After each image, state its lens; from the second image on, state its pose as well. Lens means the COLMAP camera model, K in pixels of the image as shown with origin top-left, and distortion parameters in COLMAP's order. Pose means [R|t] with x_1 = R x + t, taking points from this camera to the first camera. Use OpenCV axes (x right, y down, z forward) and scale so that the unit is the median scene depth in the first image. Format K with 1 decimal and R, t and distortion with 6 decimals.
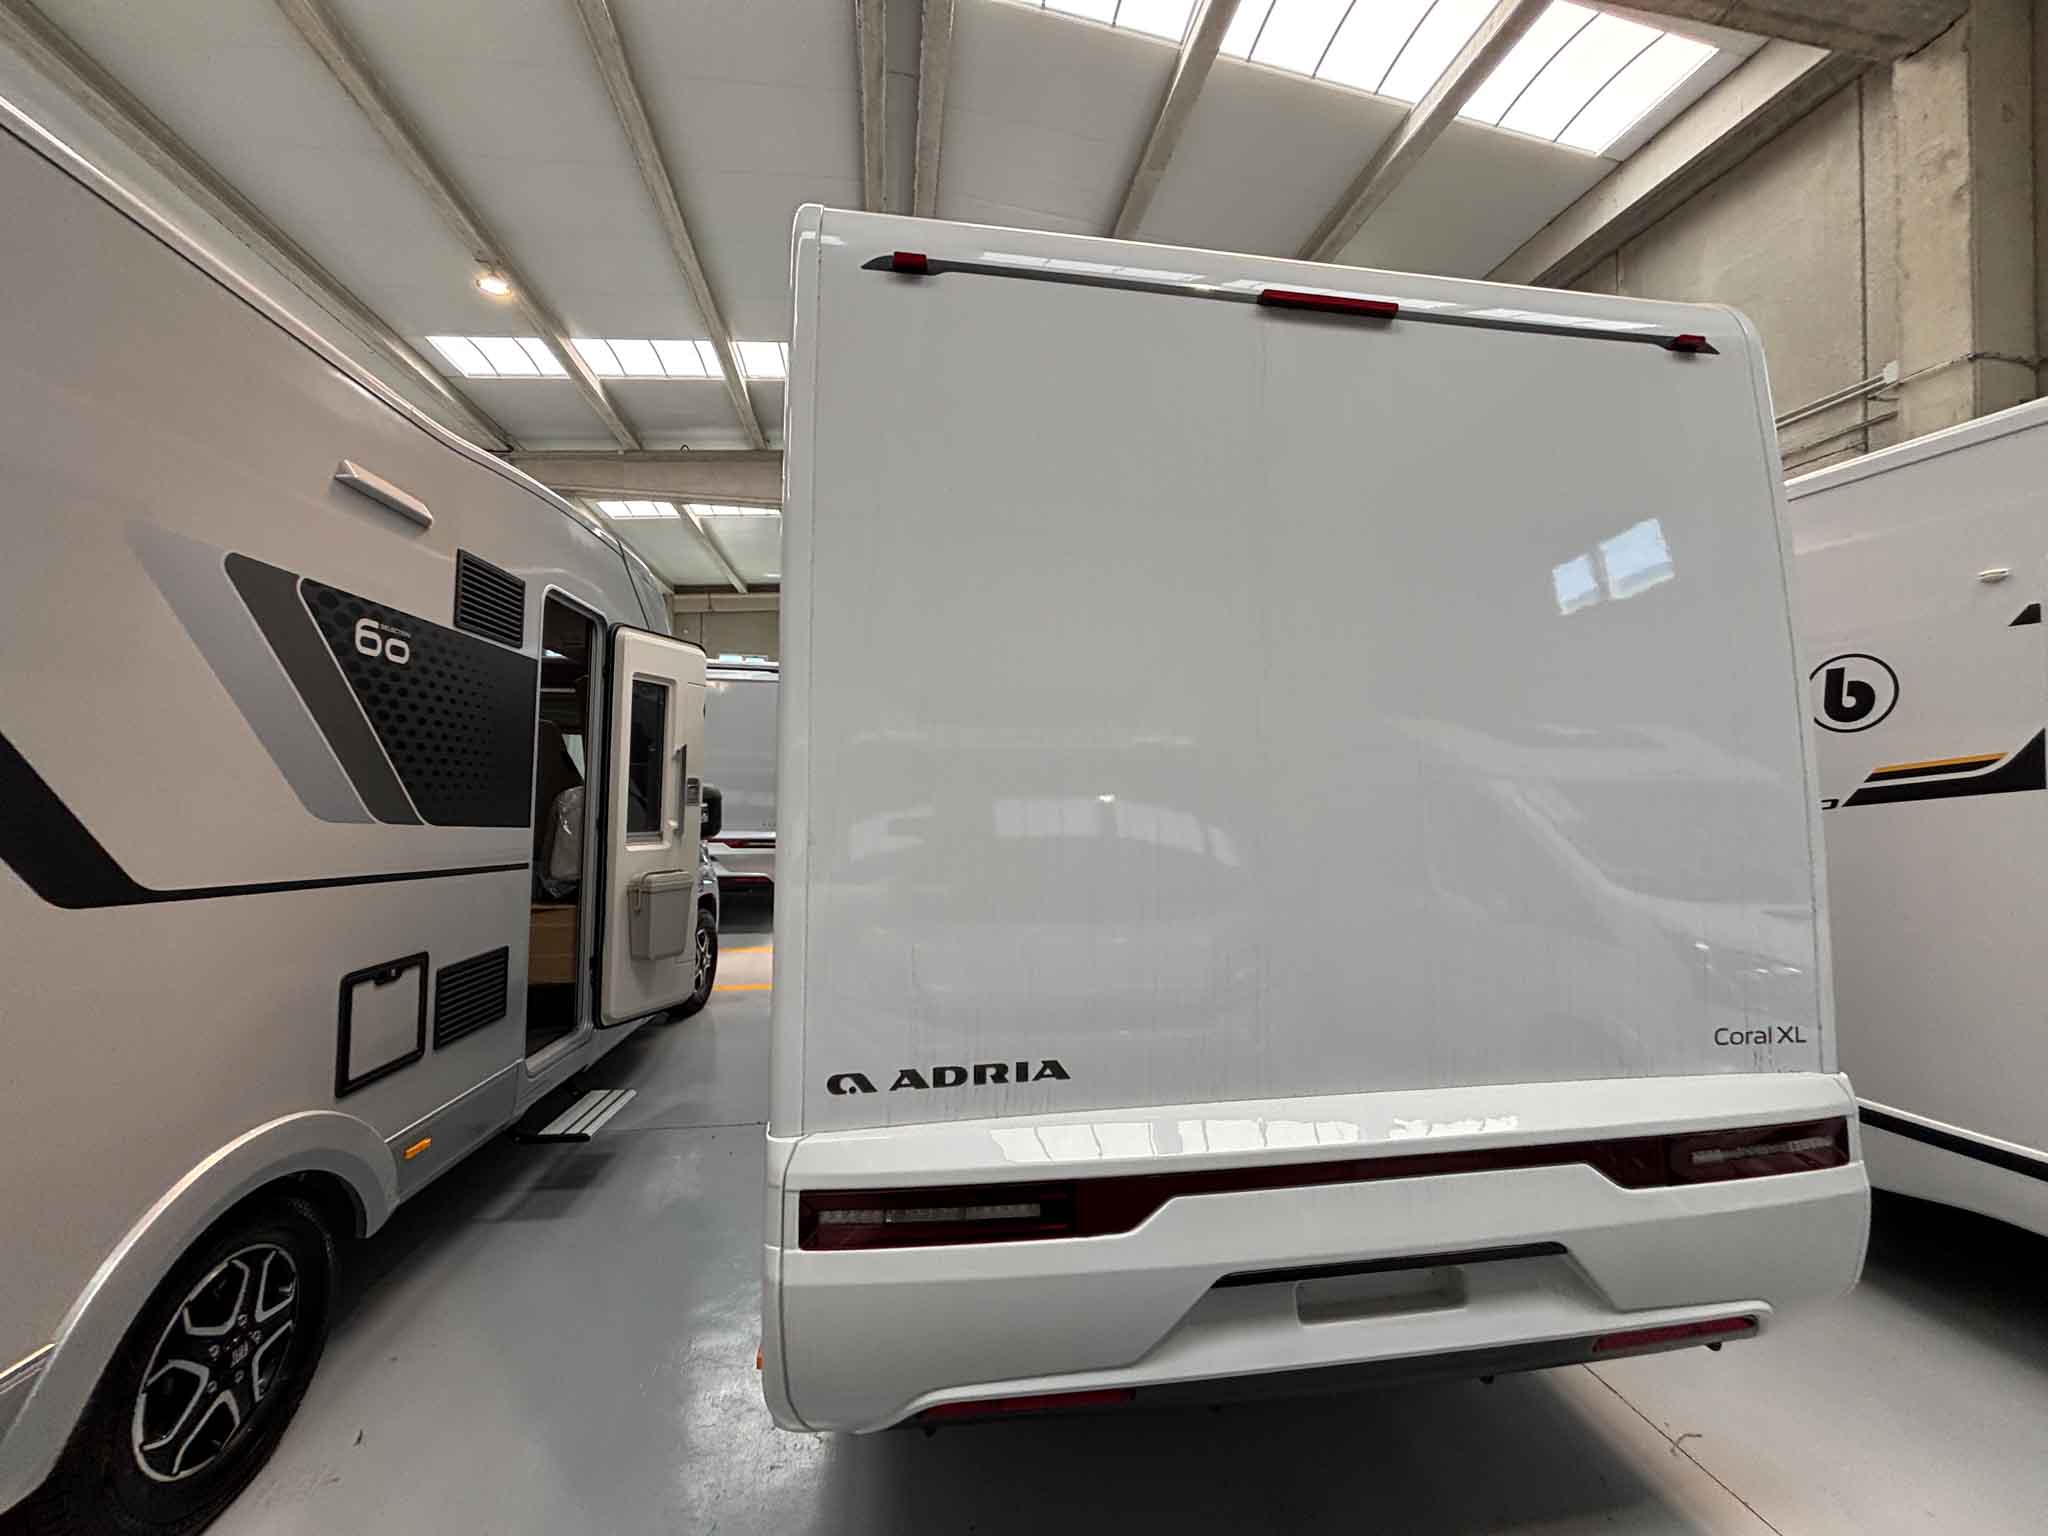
lens RADIAL K [[821.4, 0, 1027.2], [0, 821.4, 759.3], [0, 0, 1]] dist [-0.002597, -0.000508]
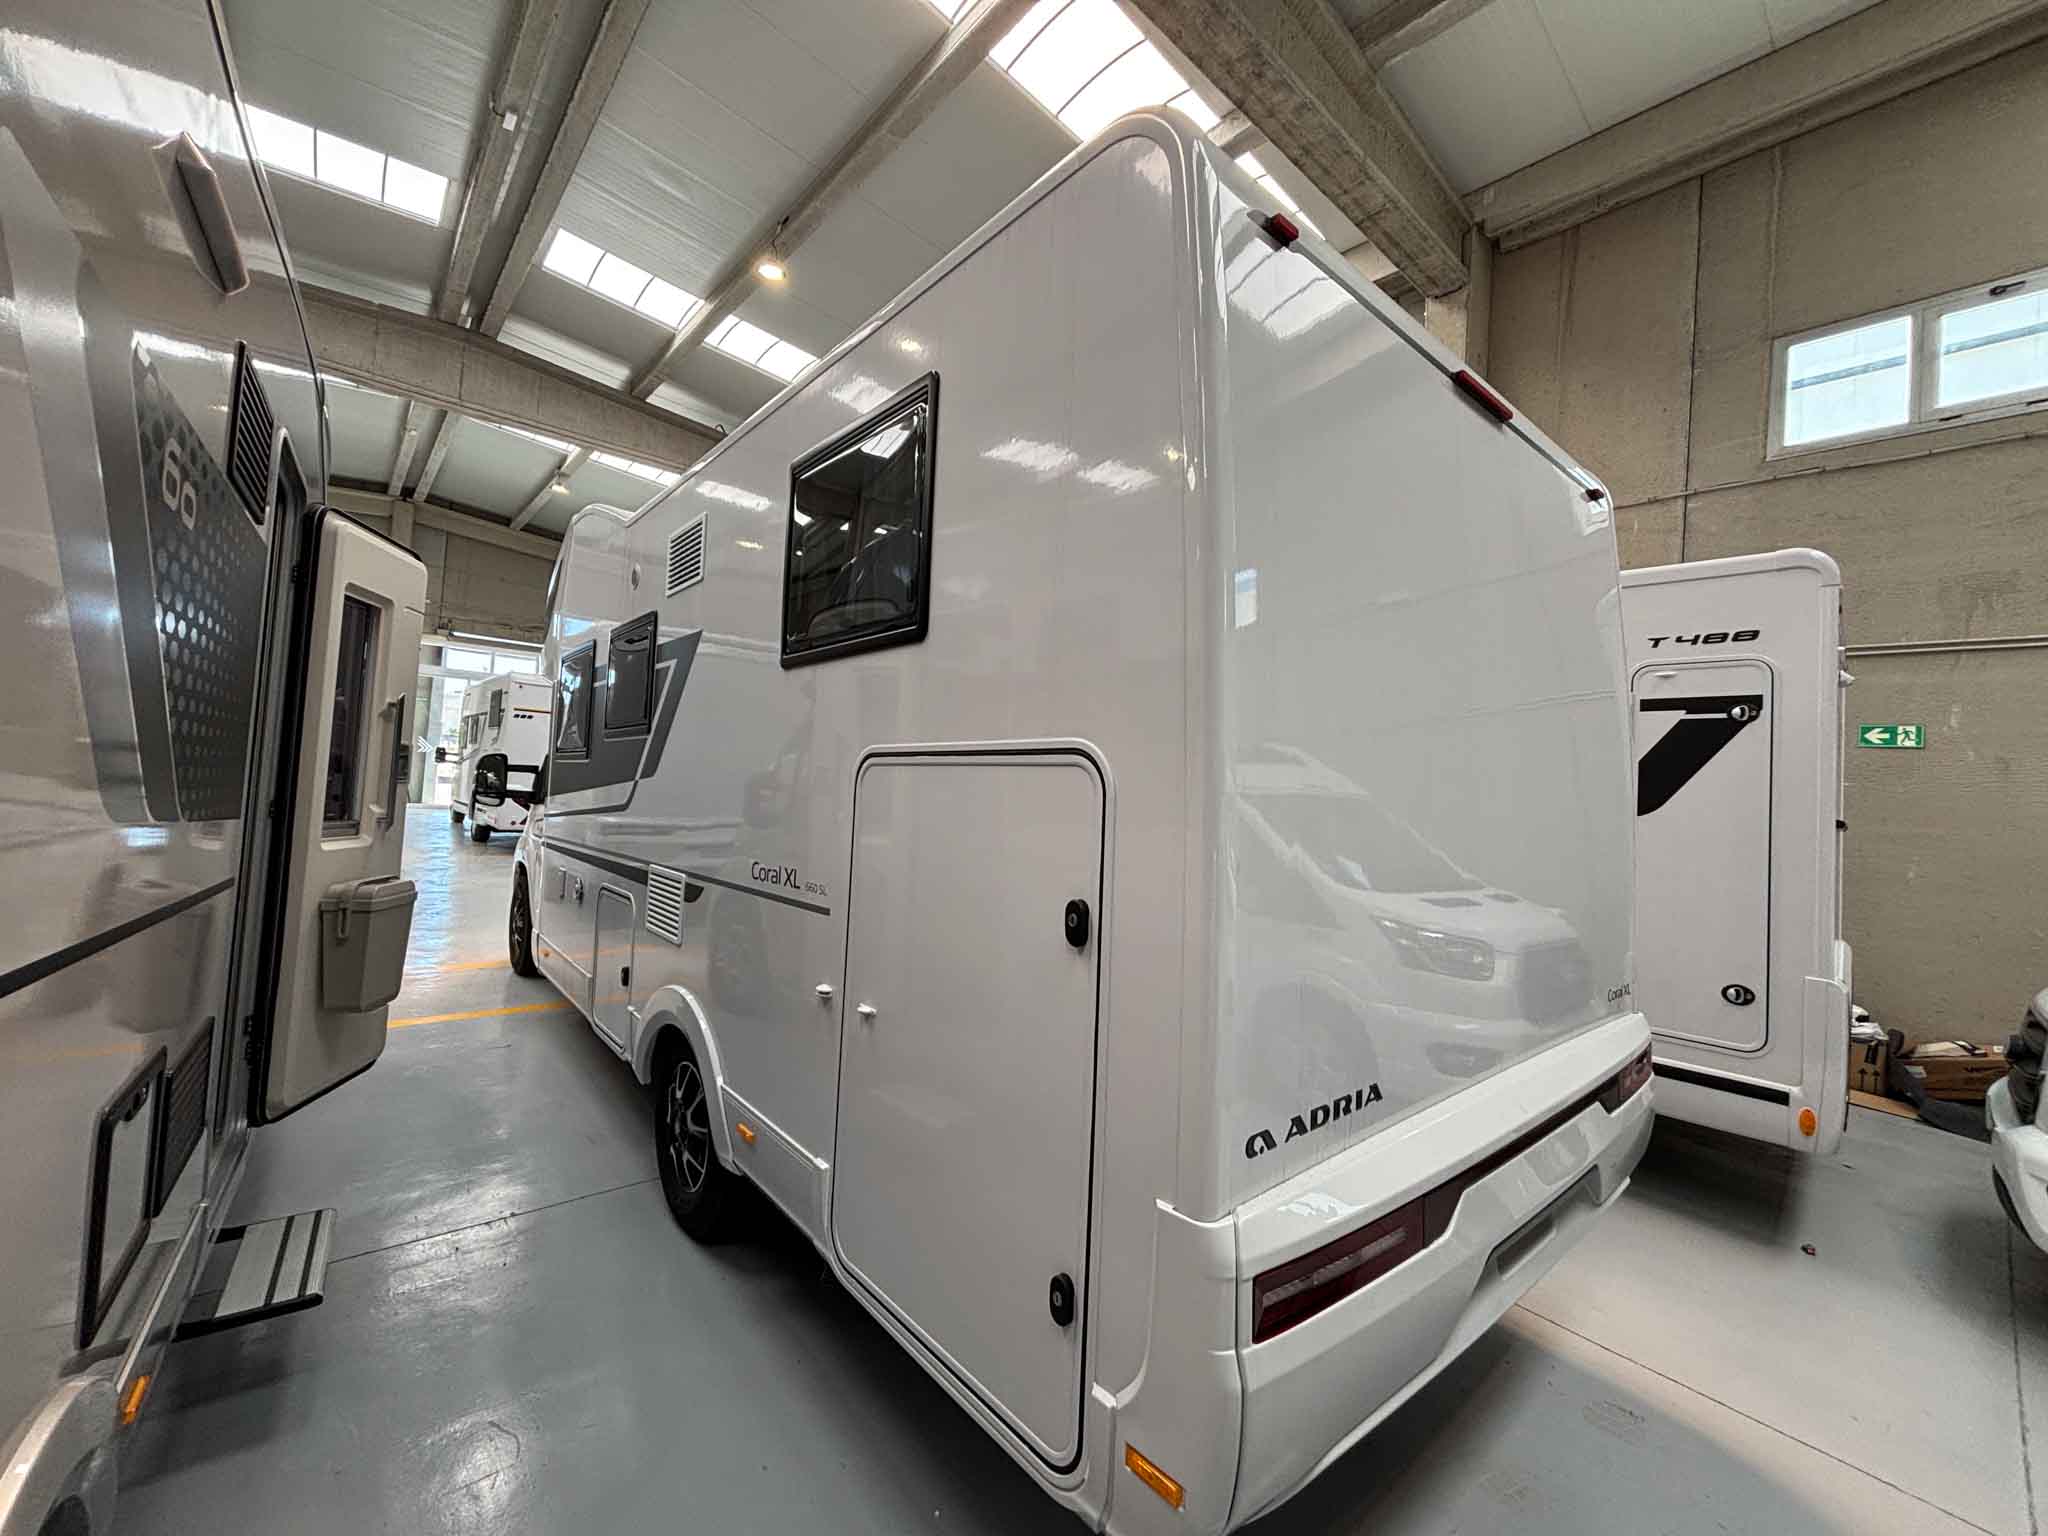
lens RADIAL K [[822.8, 0, 1021.1], [0, 822.8, 760.0], [0, 0, 1]] dist [-0.000207, -0.000472]
pose [[0.854997, 0.058354, 0.515339, -0.614127], [-0.069320, 0.997592, 0.002047, -0.002375], [-0.513979, -0.037474, 0.856984, 0.255682]]
